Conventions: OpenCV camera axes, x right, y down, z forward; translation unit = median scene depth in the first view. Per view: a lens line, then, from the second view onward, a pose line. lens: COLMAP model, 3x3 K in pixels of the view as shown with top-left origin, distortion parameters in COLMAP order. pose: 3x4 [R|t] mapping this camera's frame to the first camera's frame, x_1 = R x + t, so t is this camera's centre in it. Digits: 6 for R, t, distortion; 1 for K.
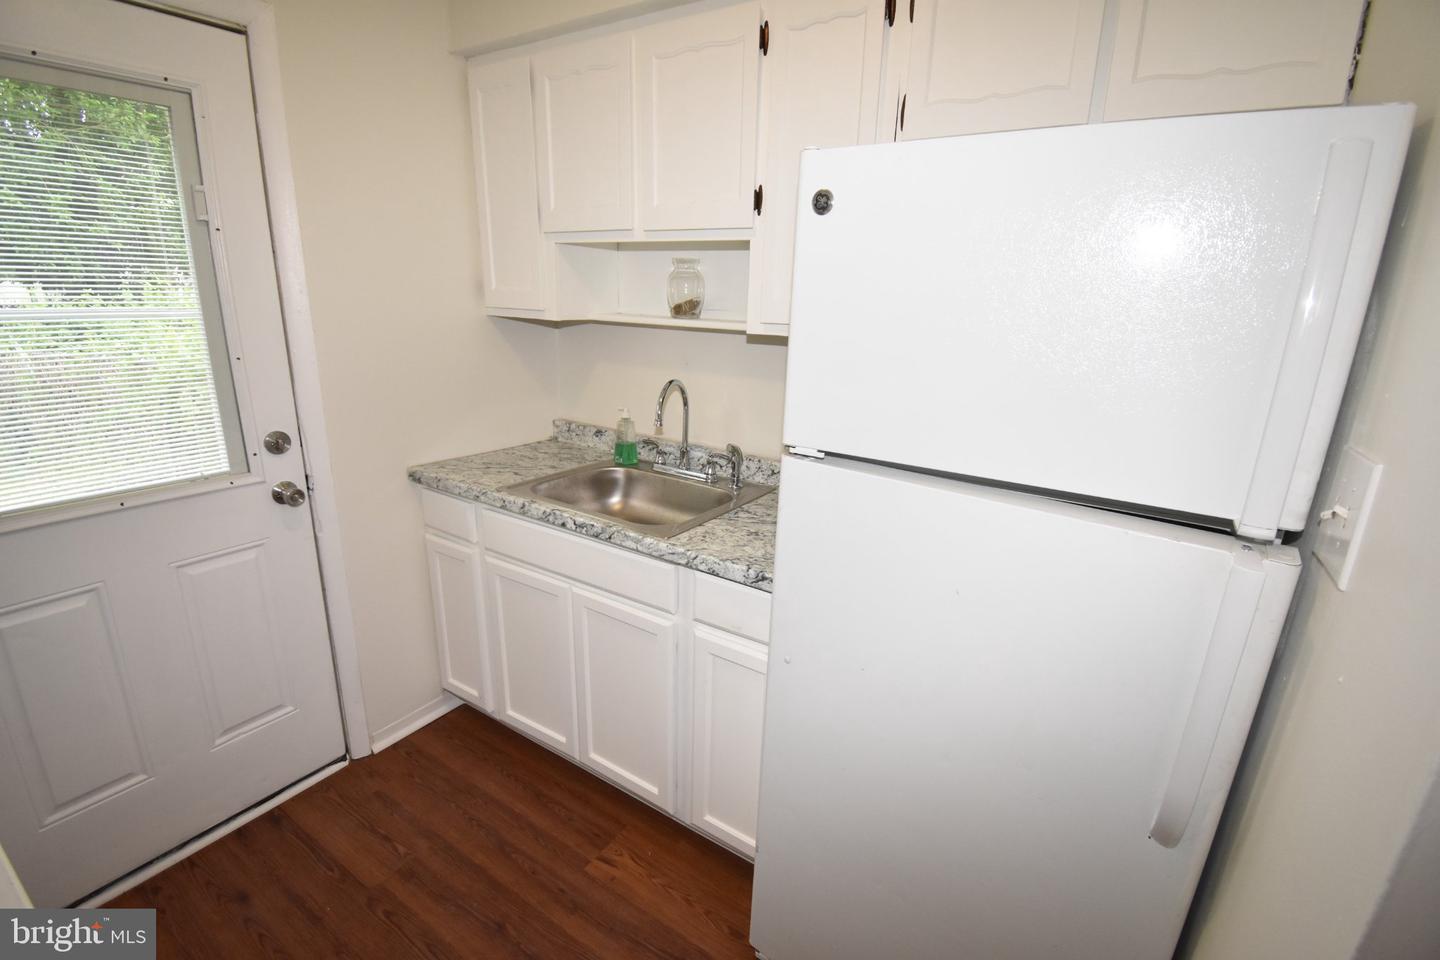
lens RADIAL K [[637.2, 0, 720.0], [0, 637.2, 480.0], [0, 0, 1]] dist [-0.025662, -0.000210]
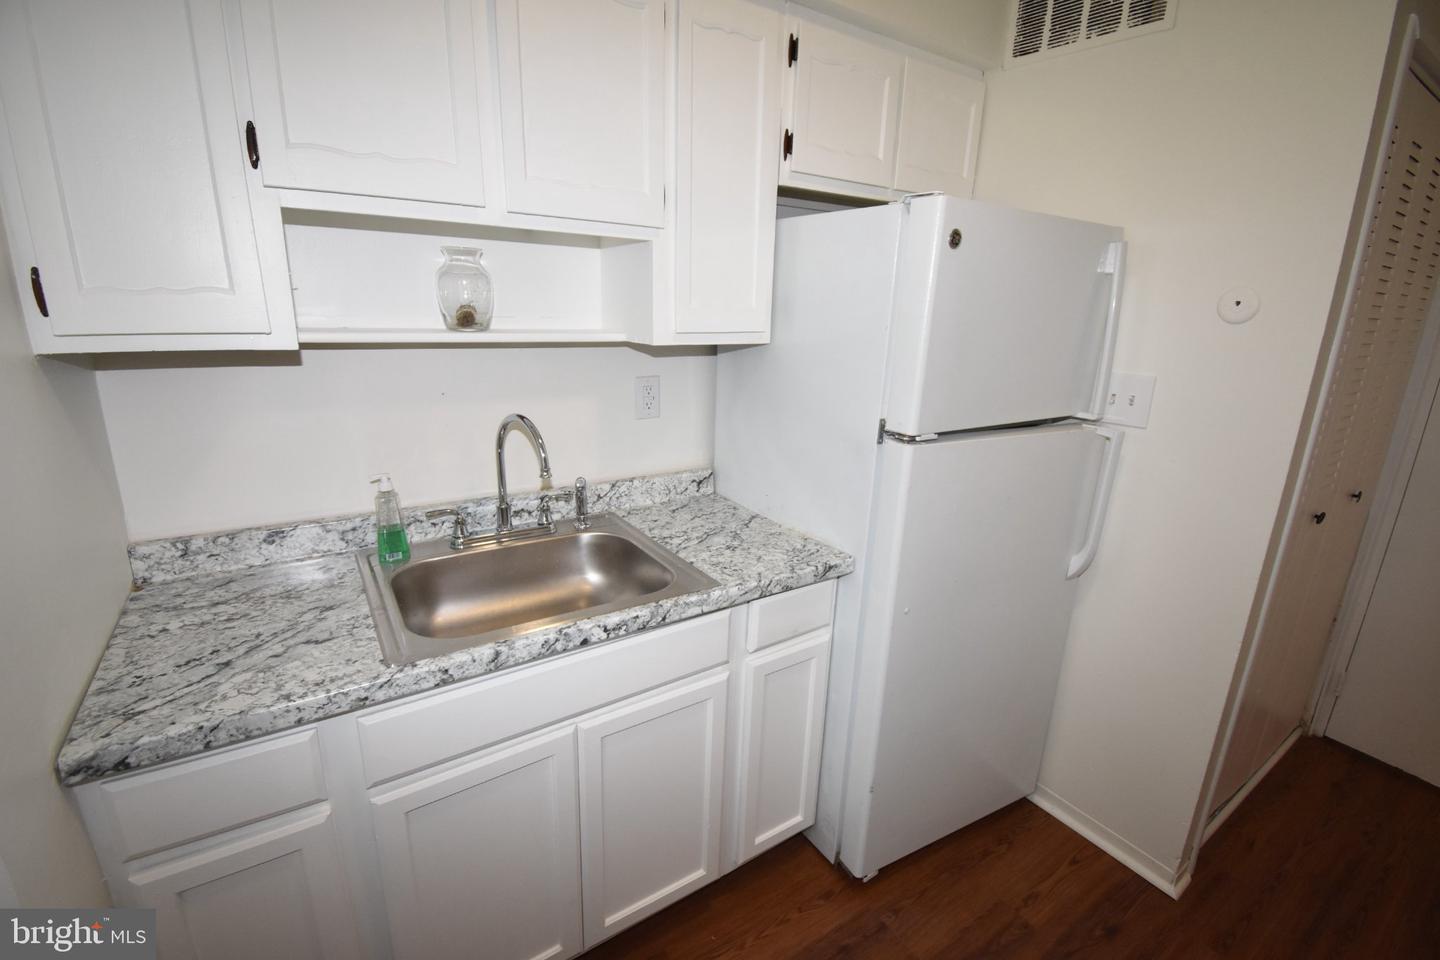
lens RADIAL K [[637.2, 0, 720.0], [0, 637.2, 480.0], [0, 0, 1]] dist [-0.025662, -0.000210]
pose [[0.390554, -0.265965, 0.881323, -0.733399], [0.236292, 0.954244, 0.183259, -0.184740], [-0.889738, 0.136677, 0.435529, 0.535567]]
